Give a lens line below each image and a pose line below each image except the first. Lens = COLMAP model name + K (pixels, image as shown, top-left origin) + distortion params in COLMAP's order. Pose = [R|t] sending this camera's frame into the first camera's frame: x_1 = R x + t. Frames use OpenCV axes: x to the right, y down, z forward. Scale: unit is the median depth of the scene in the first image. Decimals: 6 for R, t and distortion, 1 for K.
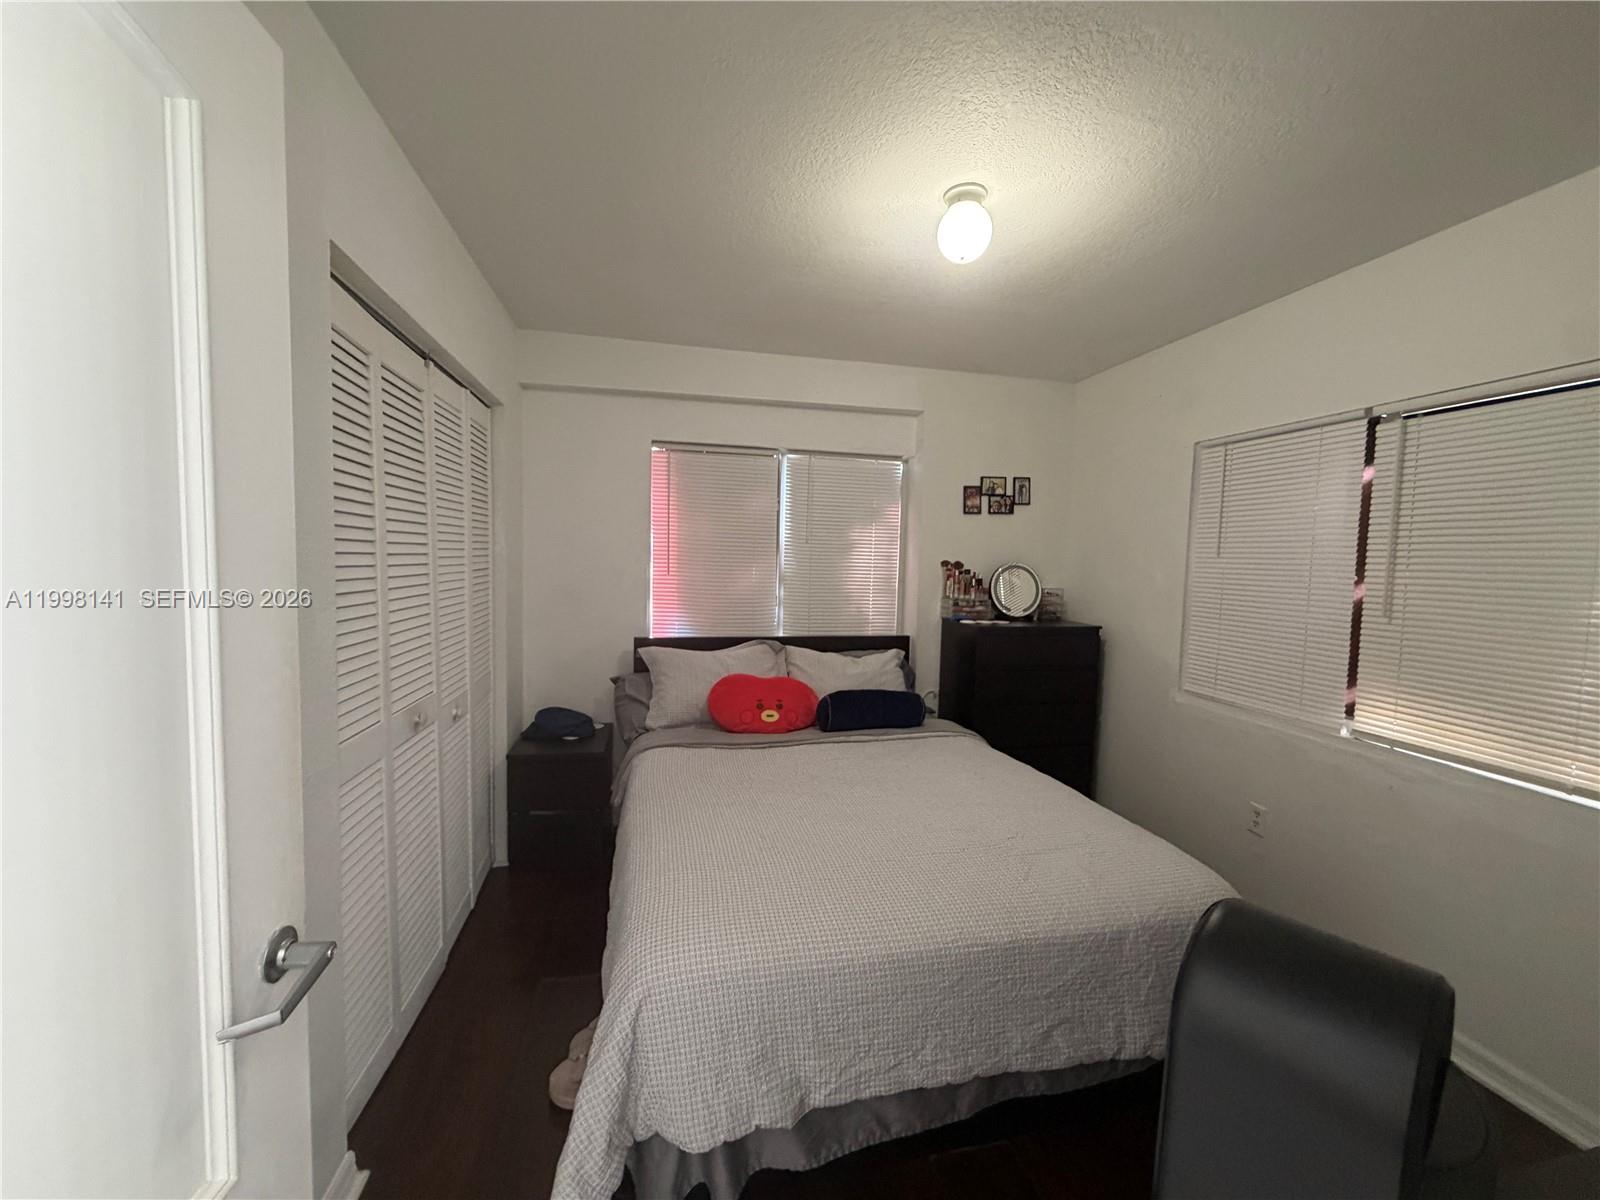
lens RADIAL K [[639.3, 0, 800.3], [0, 639.3, 602.1], [0, 0, 1]] dist [0.001391, -0.000002]
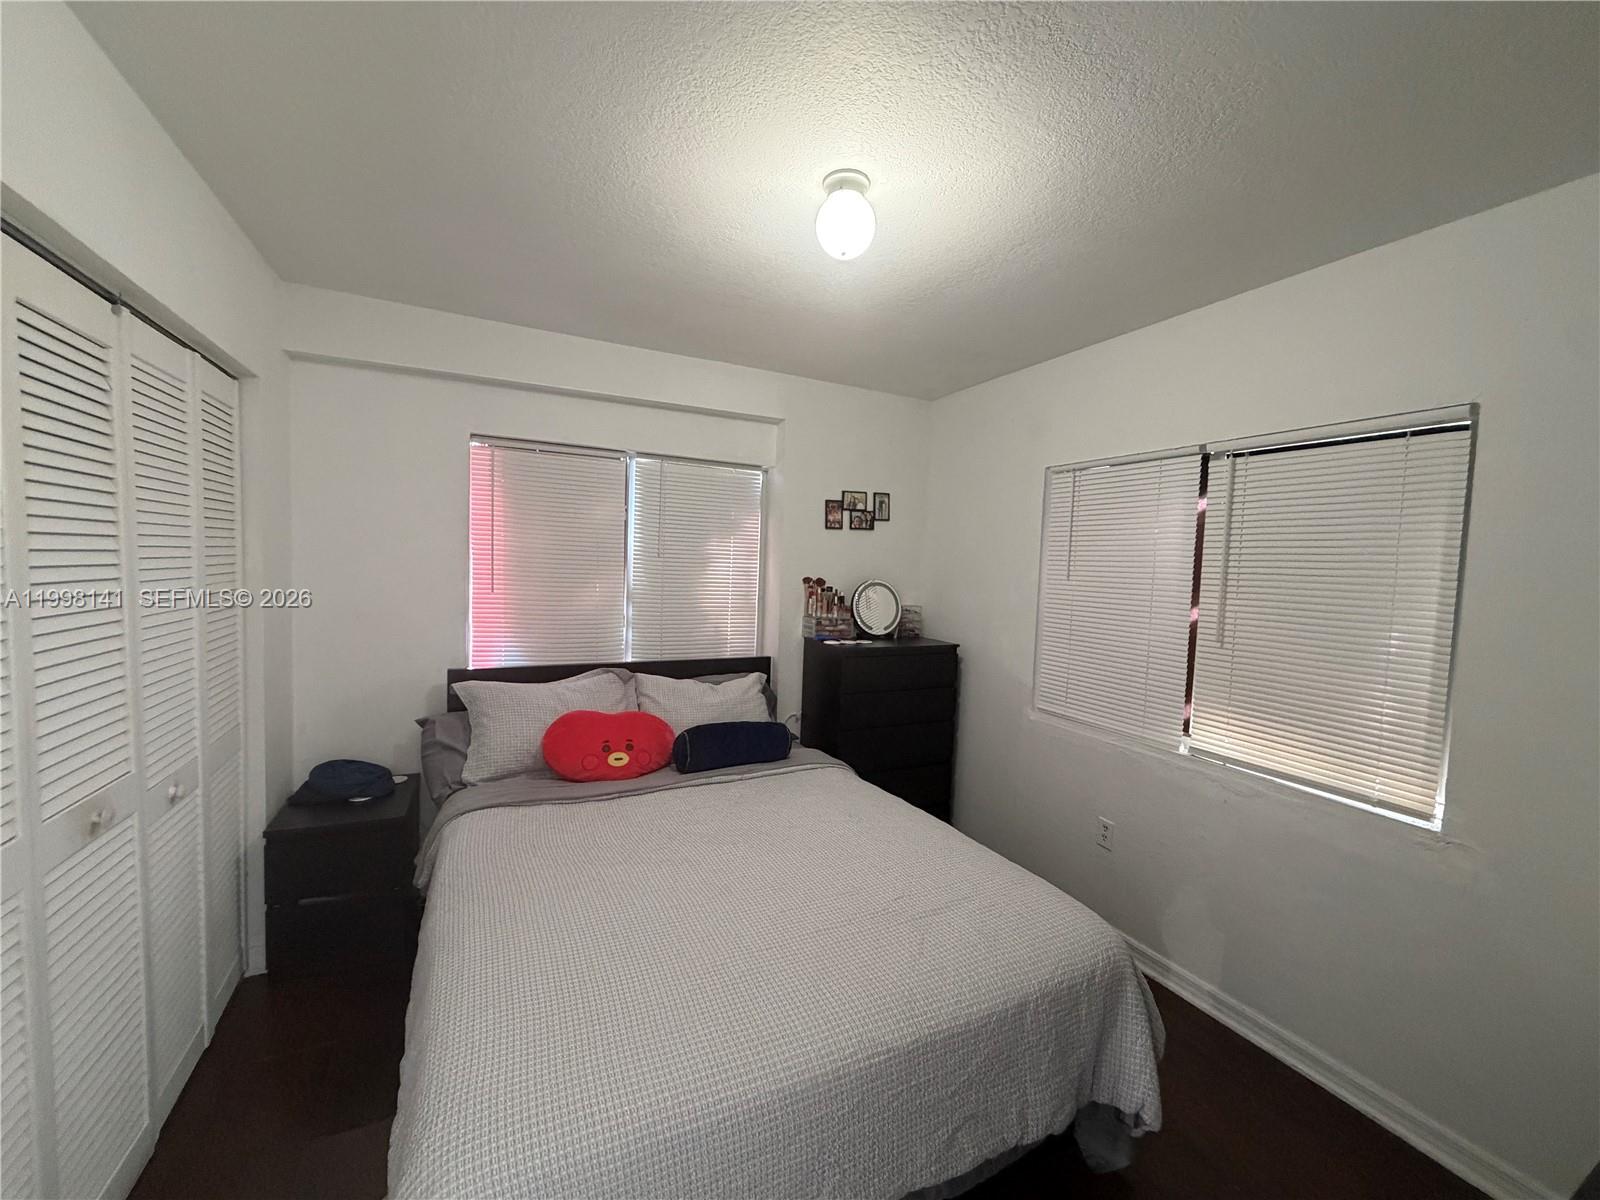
lens RADIAL K [[639.3, 0, 797.2], [0, 639.3, 603.6], [0, 0, 1]] dist [0.001391, -0.000002]
pose [[0.972600, -0.002930, 0.232468, -0.013266], [0.003401, 0.999993, -0.001625, -0.033113], [-0.232462, 0.002371, 0.972603, 0.103214]]
